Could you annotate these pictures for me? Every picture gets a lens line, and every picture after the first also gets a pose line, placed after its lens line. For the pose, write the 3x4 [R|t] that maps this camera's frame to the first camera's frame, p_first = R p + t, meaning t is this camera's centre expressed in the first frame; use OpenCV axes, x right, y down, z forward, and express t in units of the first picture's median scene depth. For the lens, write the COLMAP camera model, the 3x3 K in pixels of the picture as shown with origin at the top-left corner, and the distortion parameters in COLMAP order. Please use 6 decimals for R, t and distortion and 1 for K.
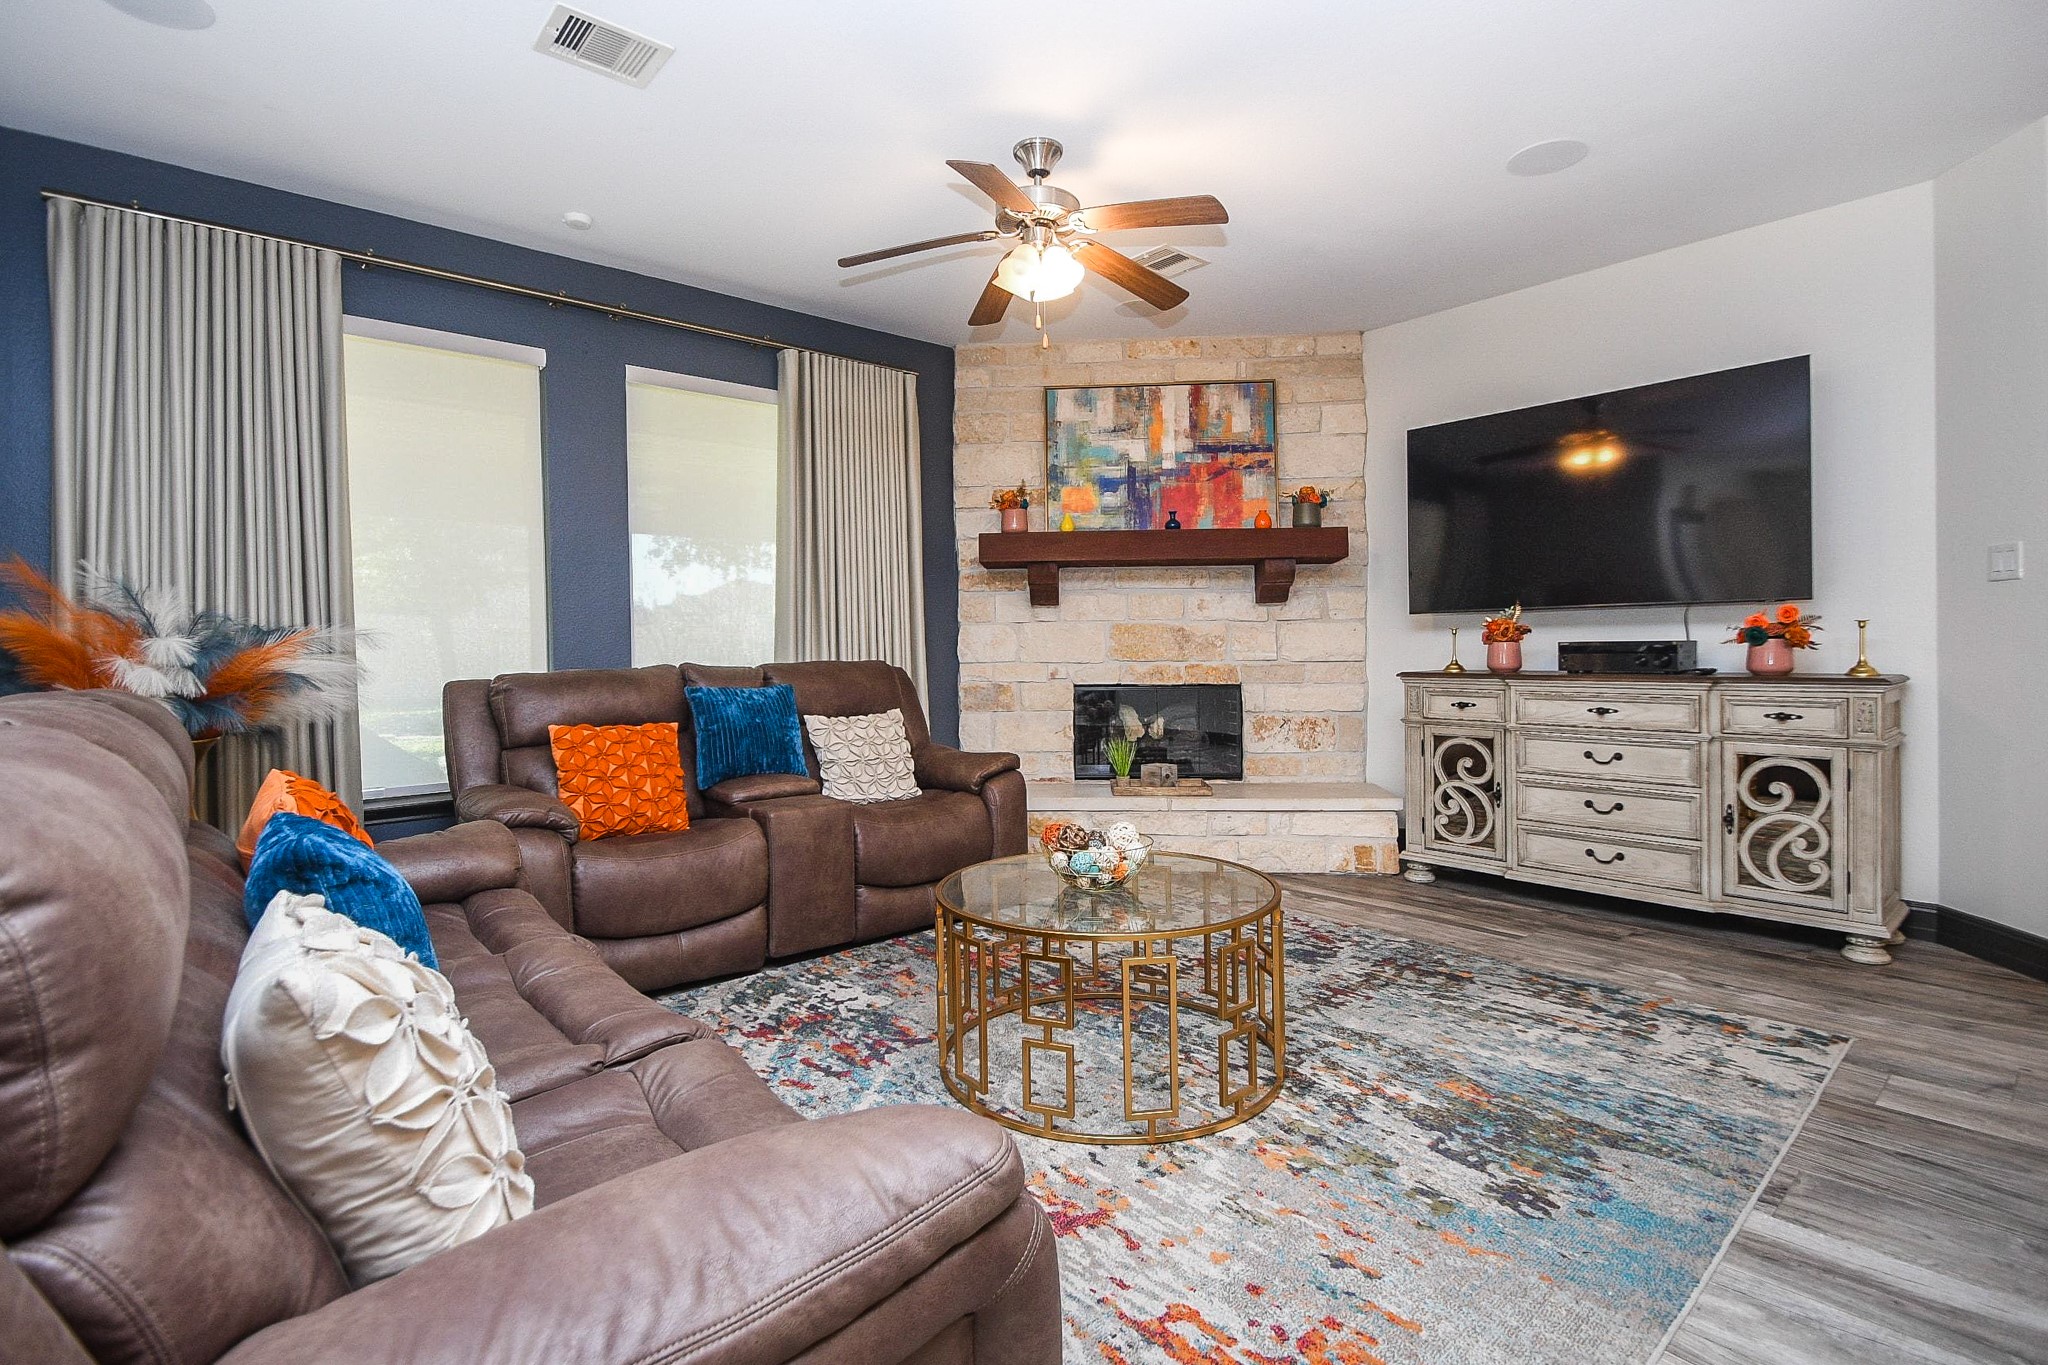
lens RADIAL K [[971.2, 0, 1049.1], [0, 971.2, 643.2], [0, 0, 1]] dist [0.003364, -0.000446]
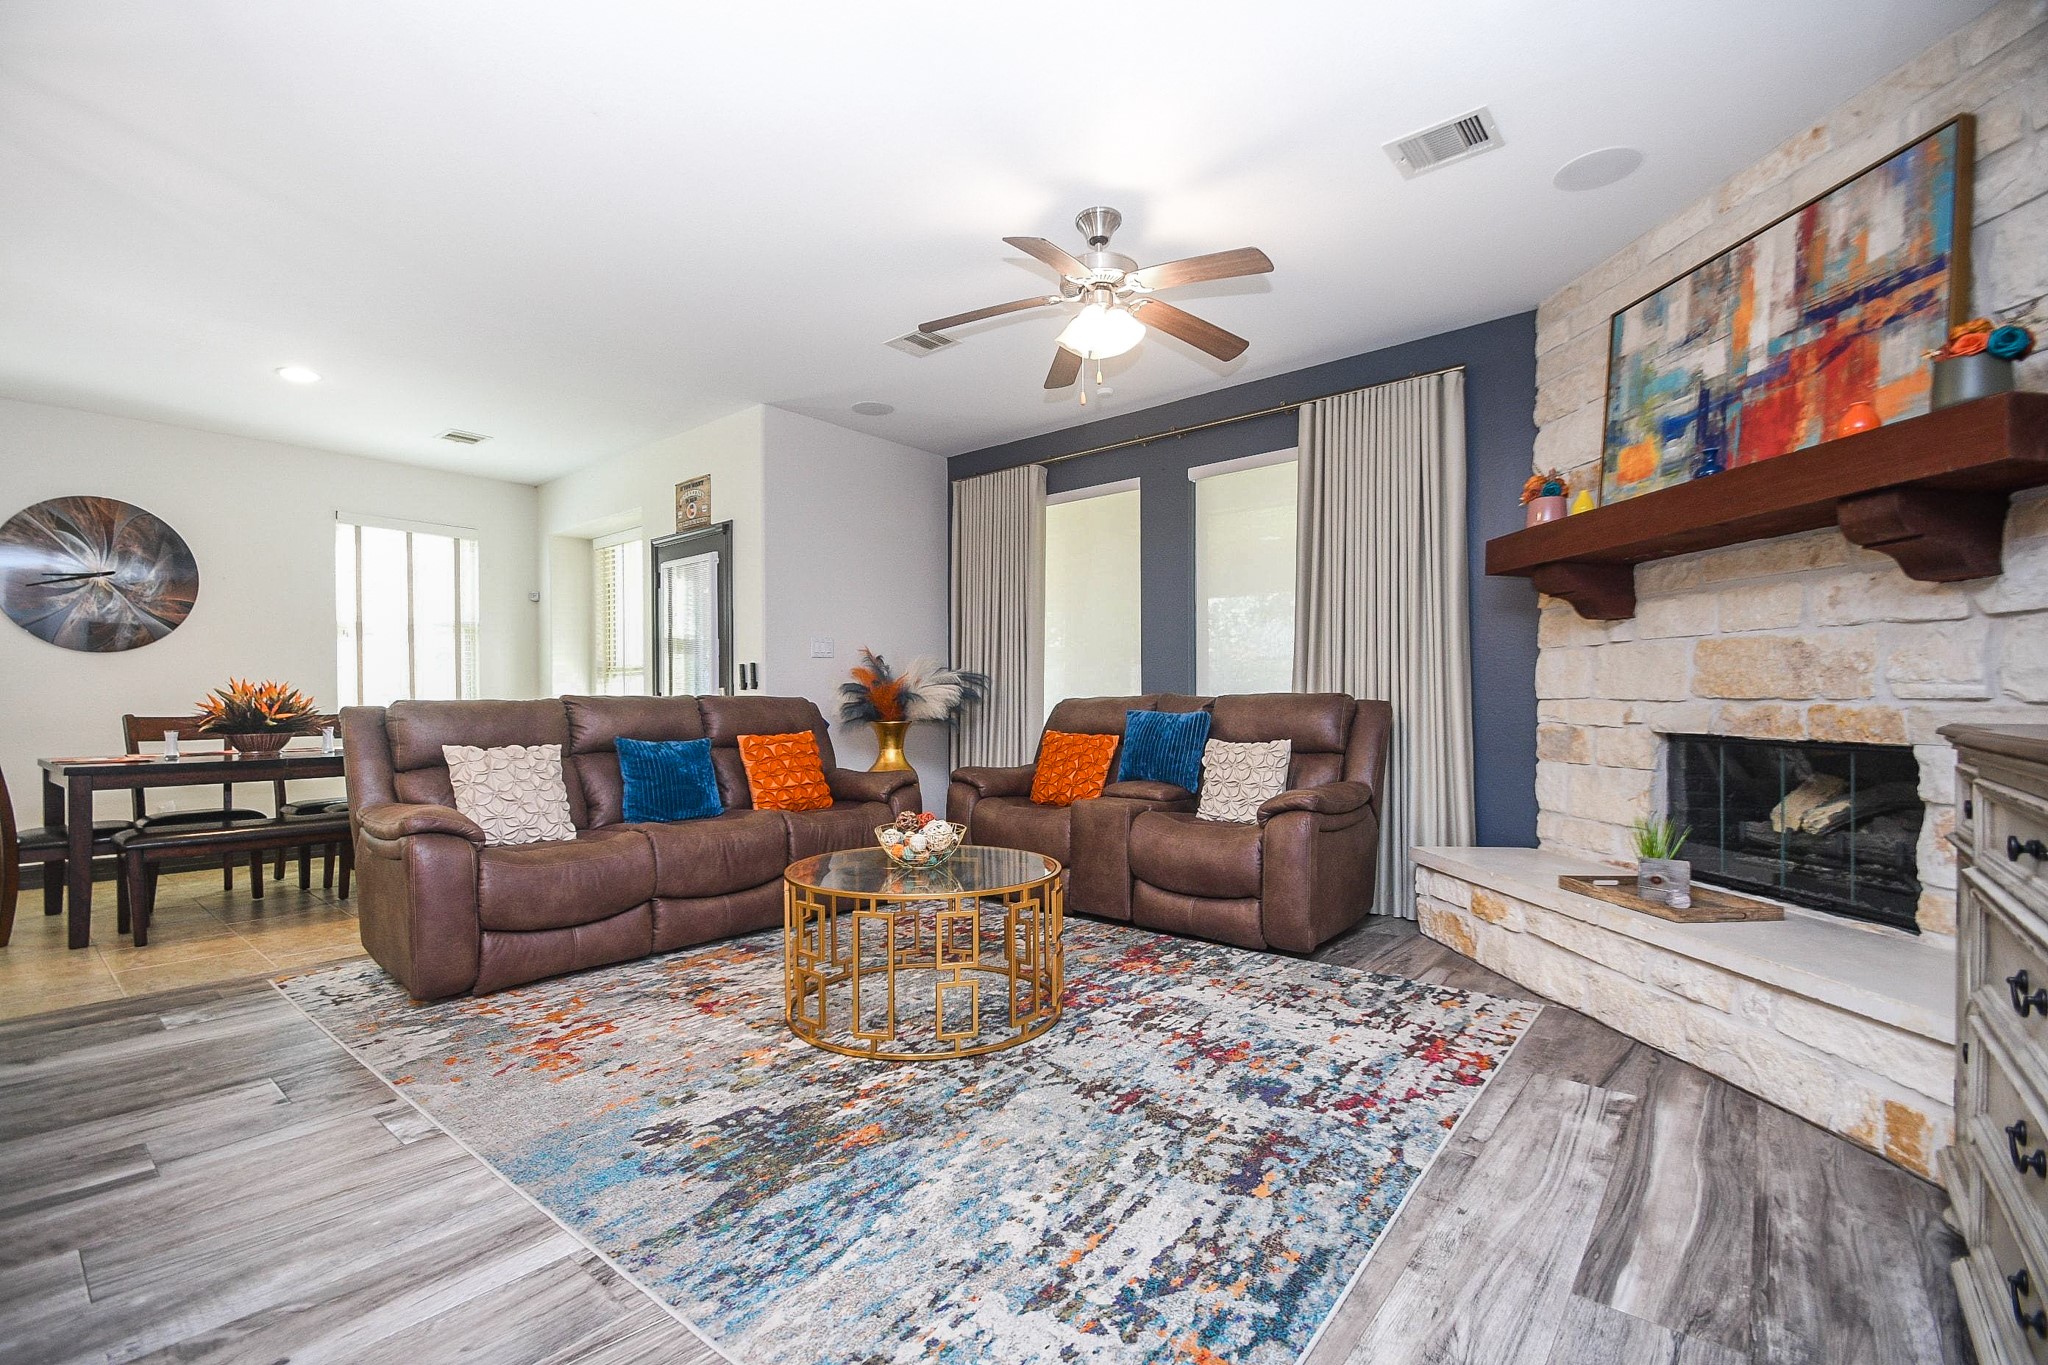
lens RADIAL K [[906.8, 0, 996.9], [0, 906.8, 690.1], [0, 0, 1]] dist [0.017382, -0.016838]
pose [[0.128601, 0.000299, -0.991696, 0.766832], [0.003902, 0.999992, 0.000808, 0.013640], [0.991689, -0.003974, 0.128599, 0.588999]]
